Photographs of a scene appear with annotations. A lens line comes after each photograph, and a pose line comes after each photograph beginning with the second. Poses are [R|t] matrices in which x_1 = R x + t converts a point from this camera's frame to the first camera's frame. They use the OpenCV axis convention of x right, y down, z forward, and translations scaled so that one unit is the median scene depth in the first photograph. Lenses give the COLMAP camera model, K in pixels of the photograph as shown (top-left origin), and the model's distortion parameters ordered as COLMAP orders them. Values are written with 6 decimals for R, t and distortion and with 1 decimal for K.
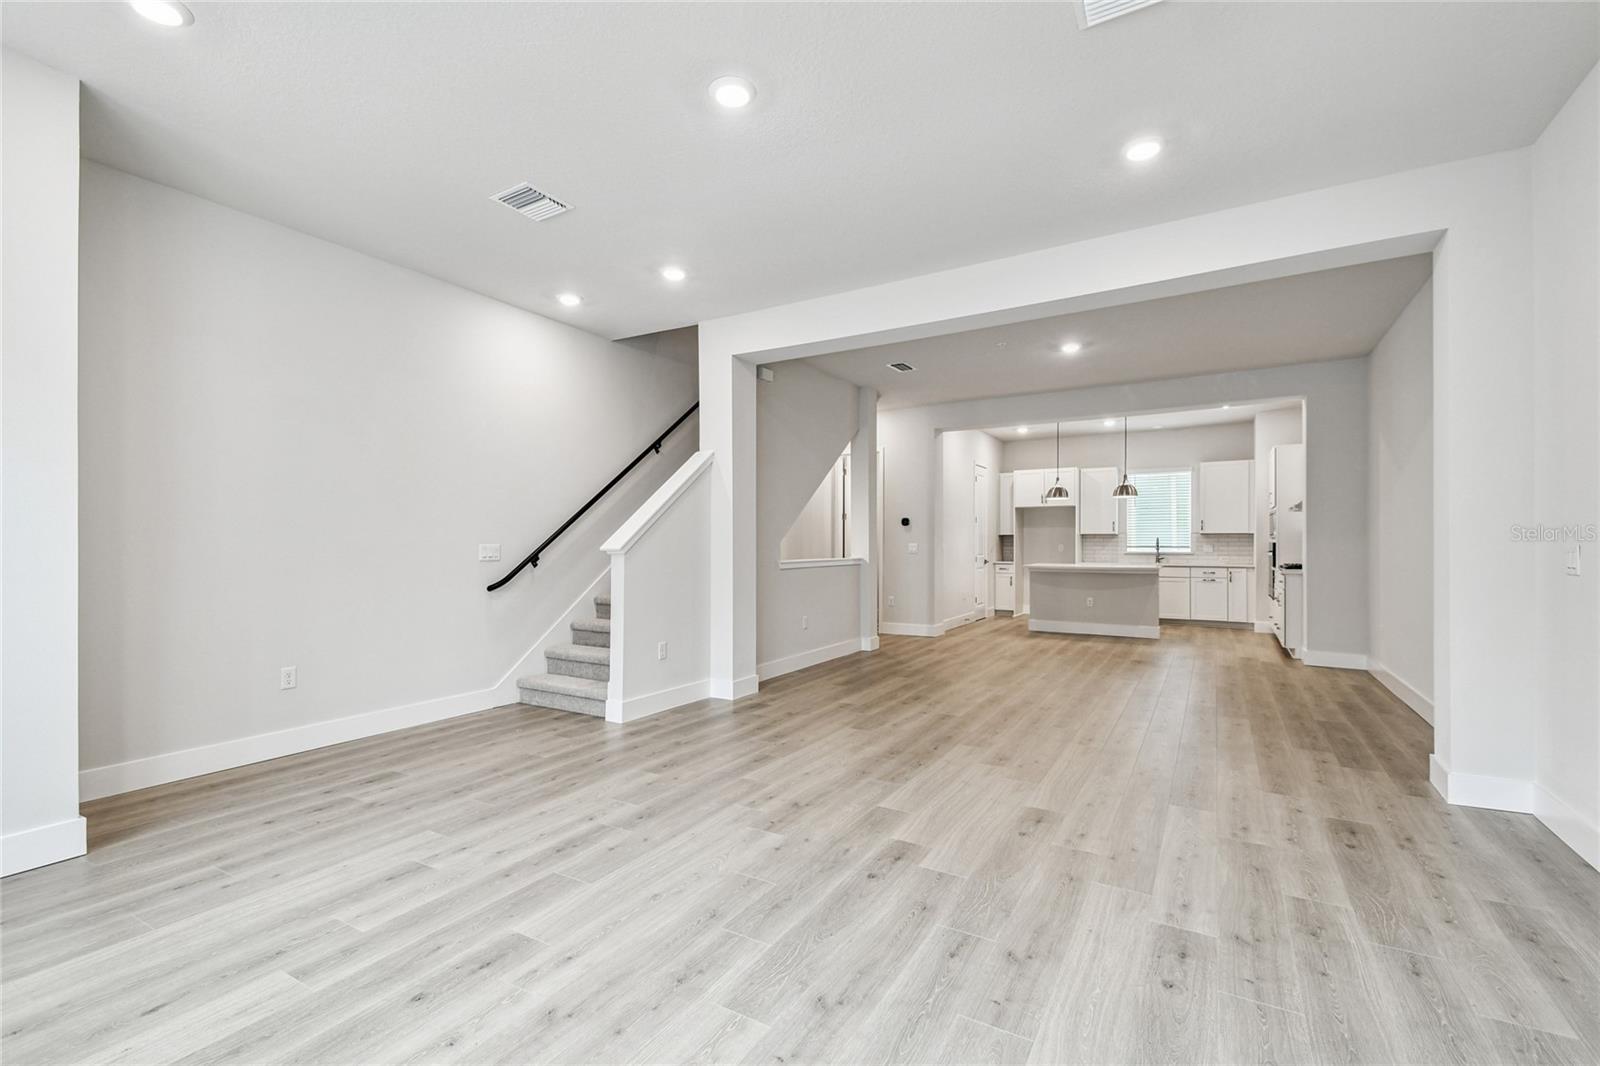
lens RADIAL K [[691.6, 0, 779.4], [0, 691.6, 543.9], [0, 0, 1]] dist [0.021127, -0.000008]
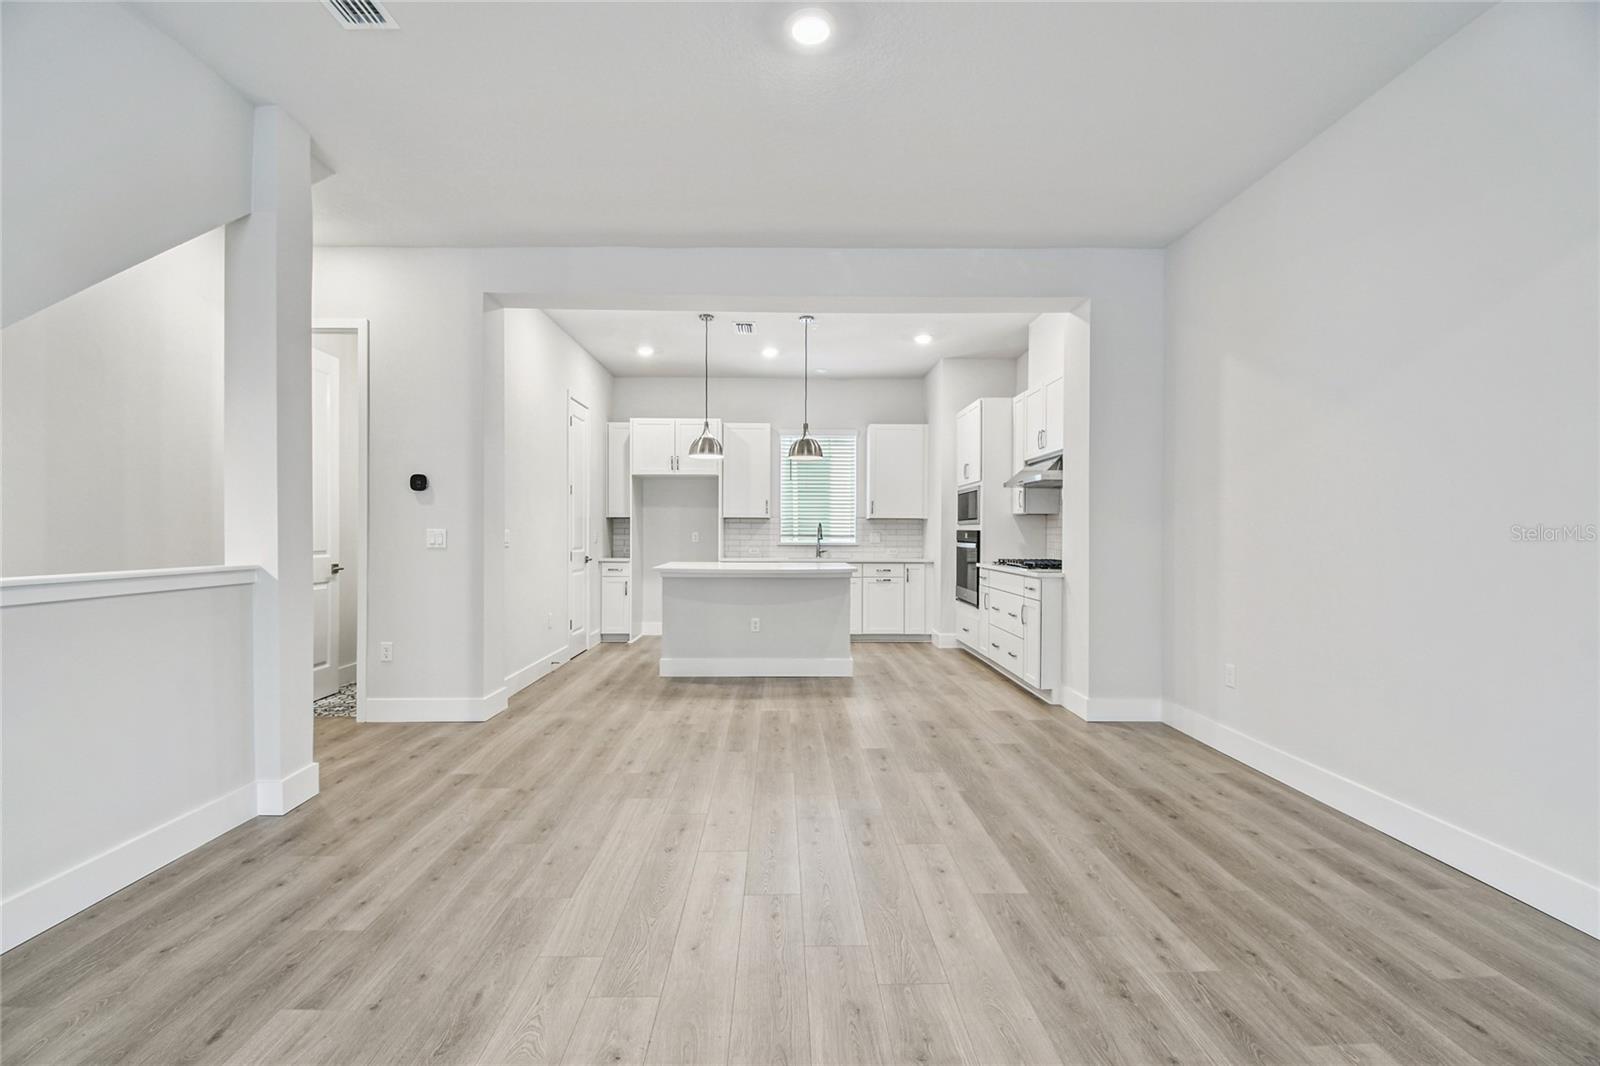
lens RADIAL K [[713.6, 0, 800.0], [0, 713.6, 533.0], [0, 0, 1]] dist [0.022312, -0.021129]
pose [[0.833258, 0.002756, 0.552878, 0.113973], [-0.003313, 0.999995, 0.000009, 0.001575], [-0.552875, -0.001839, 0.833262, 0.400526]]
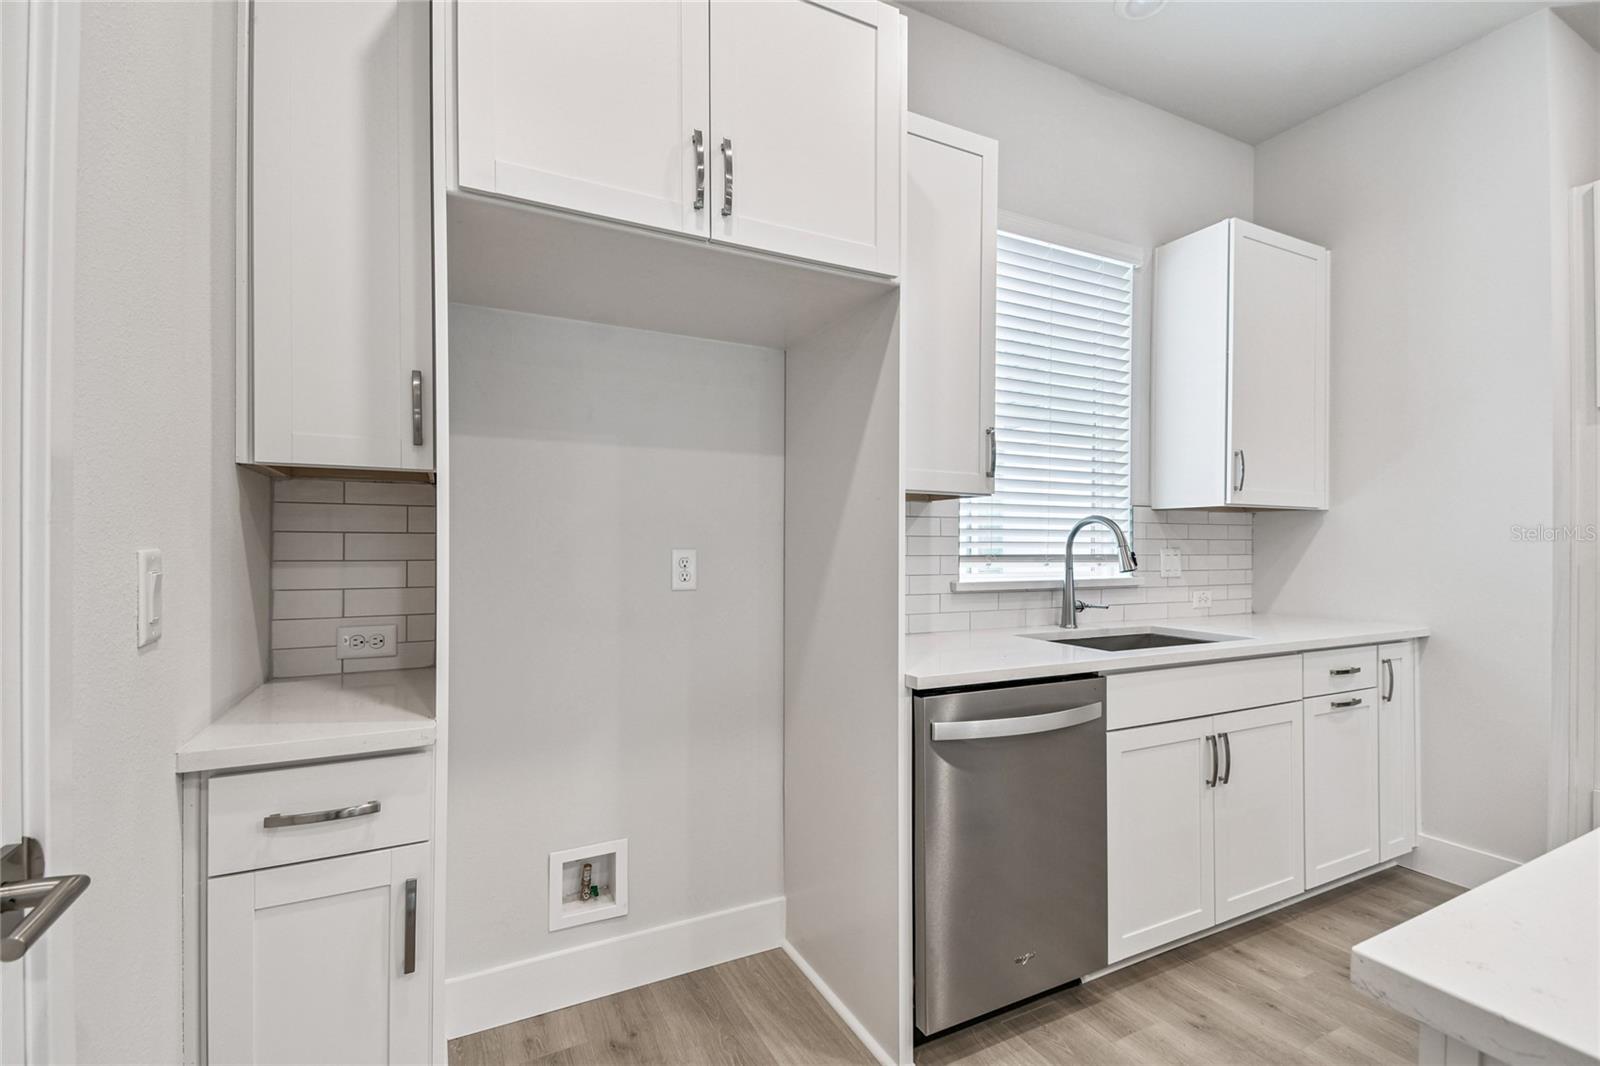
lens RADIAL K [[691.6, 0, 779.4], [0, 691.6, 543.9], [0, 0, 1]] dist [0.021127, -0.000008]
pose [[0.518312, 0.001653, 0.855190, 0.311425], [-0.003168, 0.999995, -0.000012, -0.000342], [-0.855186, -0.002703, 0.518314, 1.017253]]
